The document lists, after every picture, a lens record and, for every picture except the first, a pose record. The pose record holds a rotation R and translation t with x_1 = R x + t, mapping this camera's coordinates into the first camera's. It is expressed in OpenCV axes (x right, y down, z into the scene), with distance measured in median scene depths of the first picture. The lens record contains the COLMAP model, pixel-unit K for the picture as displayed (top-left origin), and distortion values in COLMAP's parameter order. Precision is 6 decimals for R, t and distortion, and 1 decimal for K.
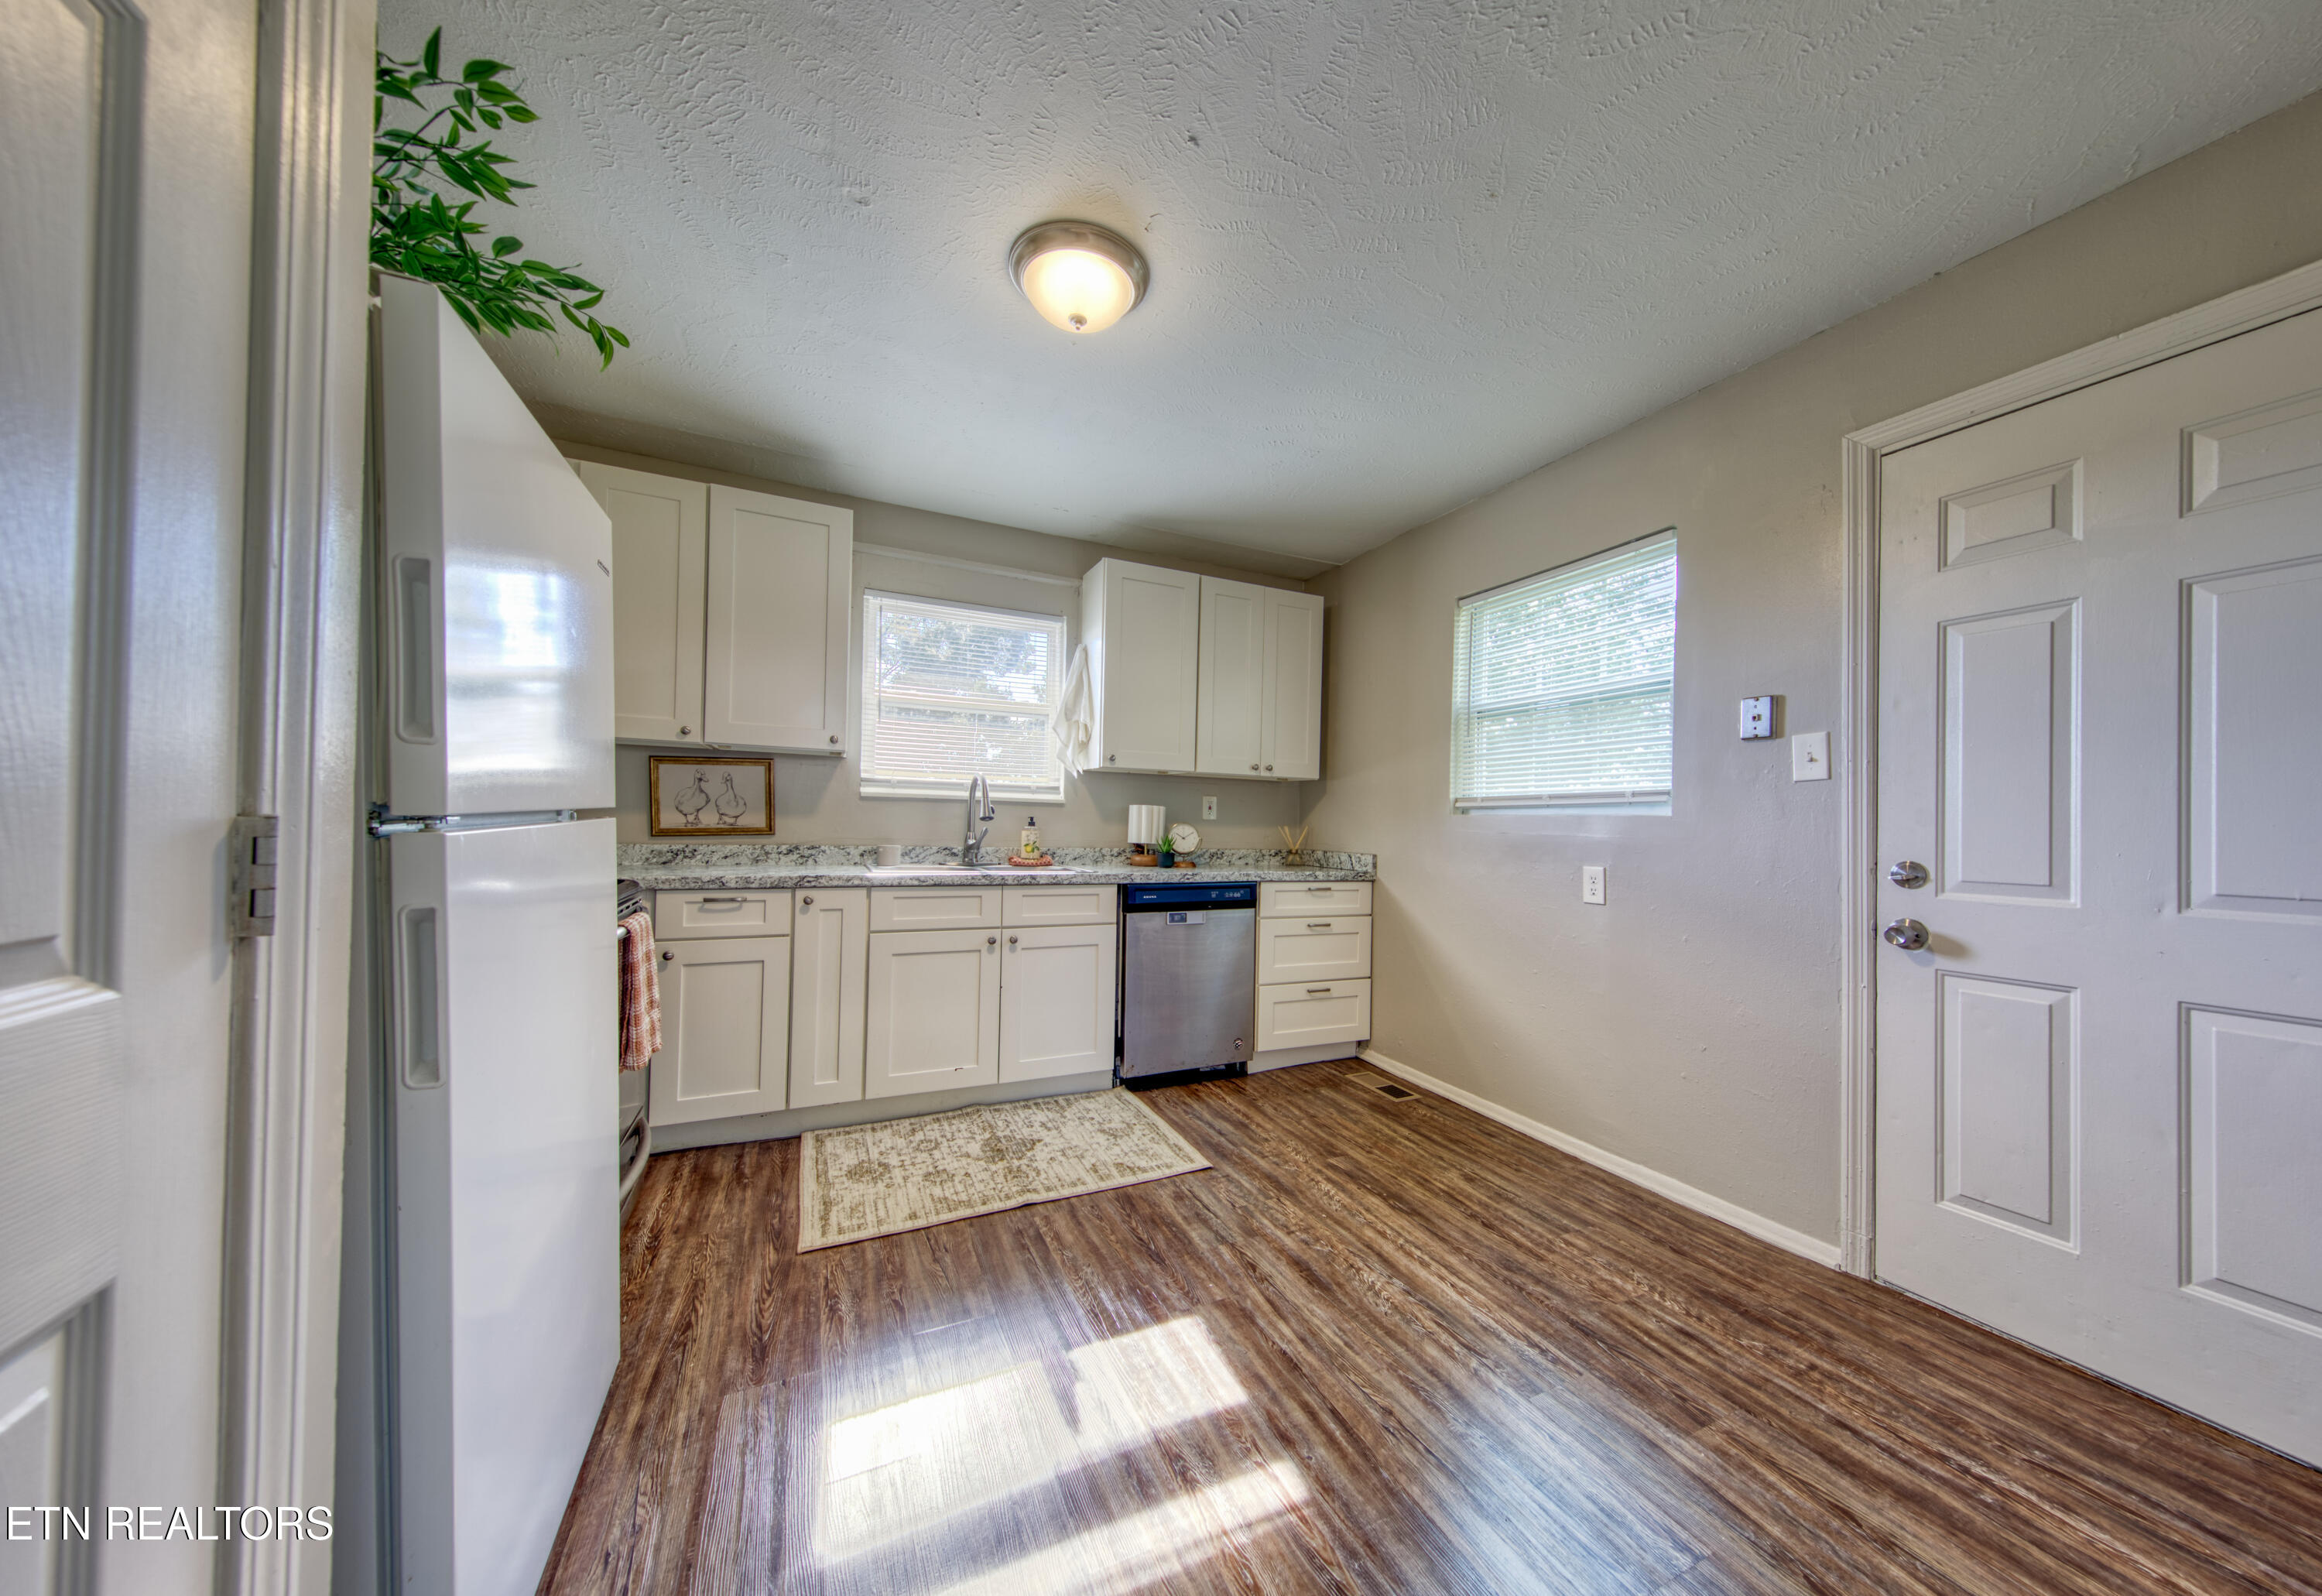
lens RADIAL K [[772.3, 0, 1174.3], [0, 772.3, 812.2], [0, 0, 1]] dist [0.001868, 0.000006]
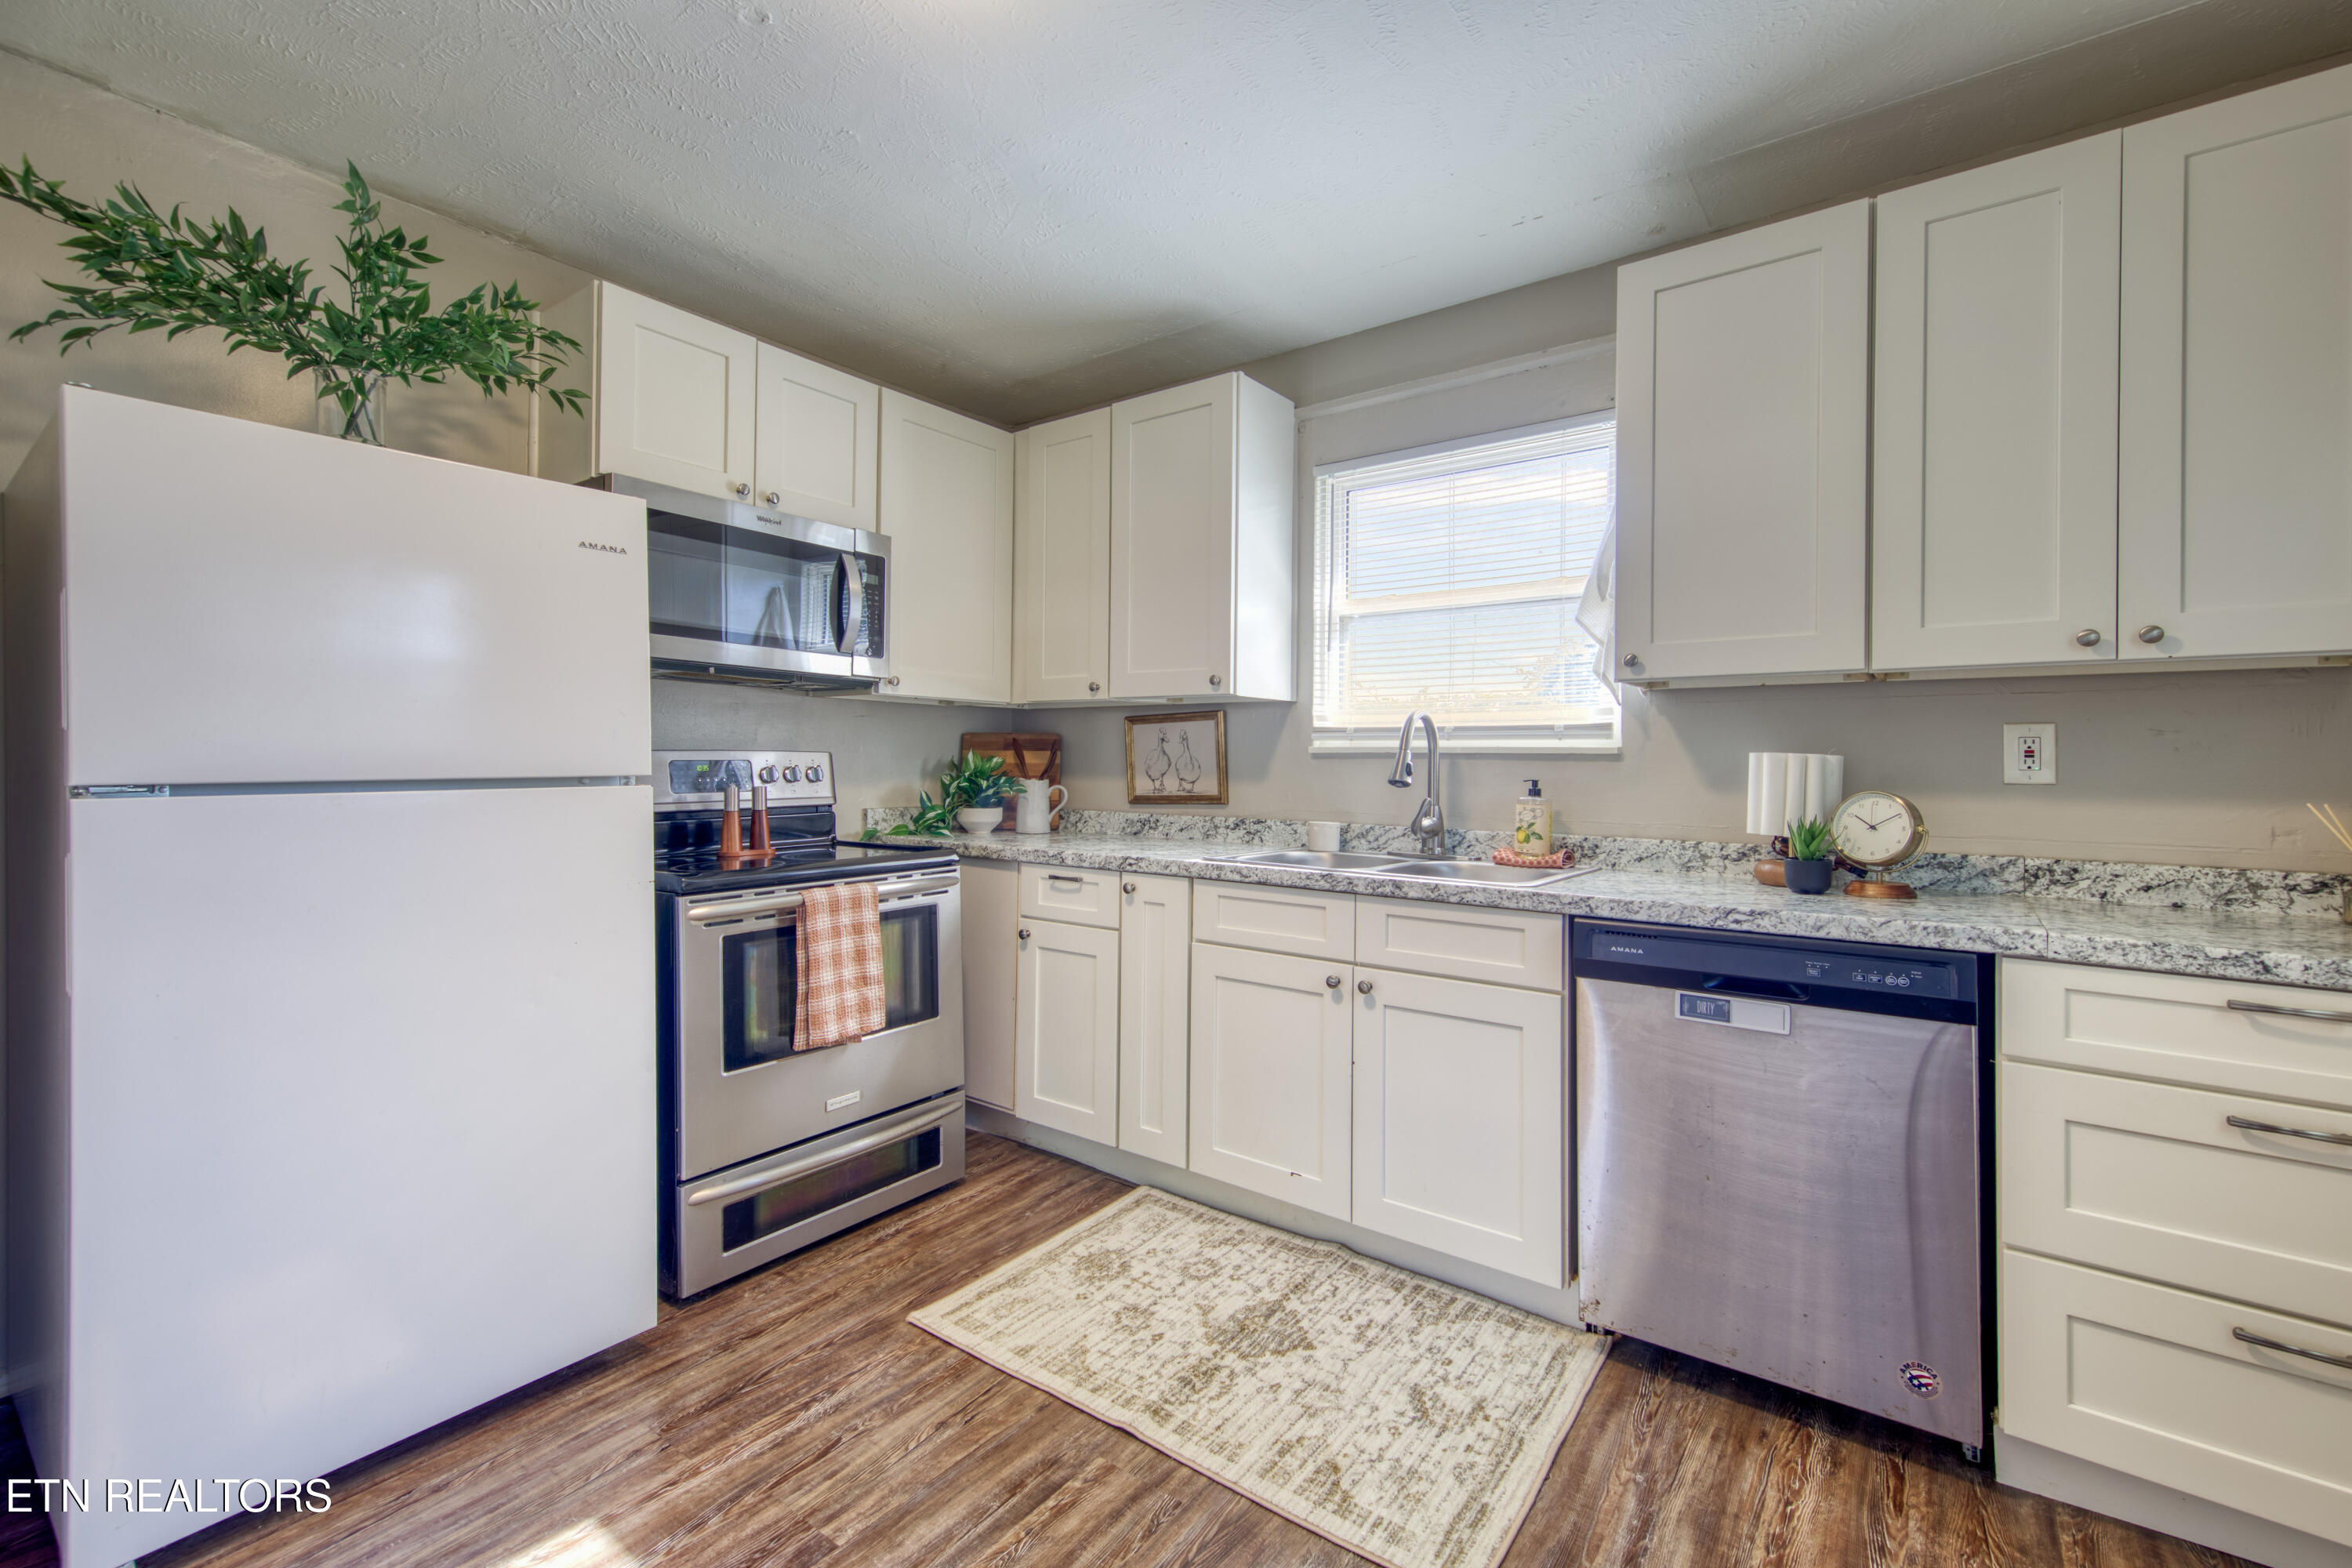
lens RADIAL K [[982.8, 0, 1175.3], [0, 982.8, 751.4], [0, 0, 1]] dist [0.016747, -0.000475]
pose [[0.474364, -0.031658, -0.879759, 0.390315], [0.012539, 0.999495, -0.029206, 0.003812], [0.880239, 0.002823, 0.474521, 0.503622]]
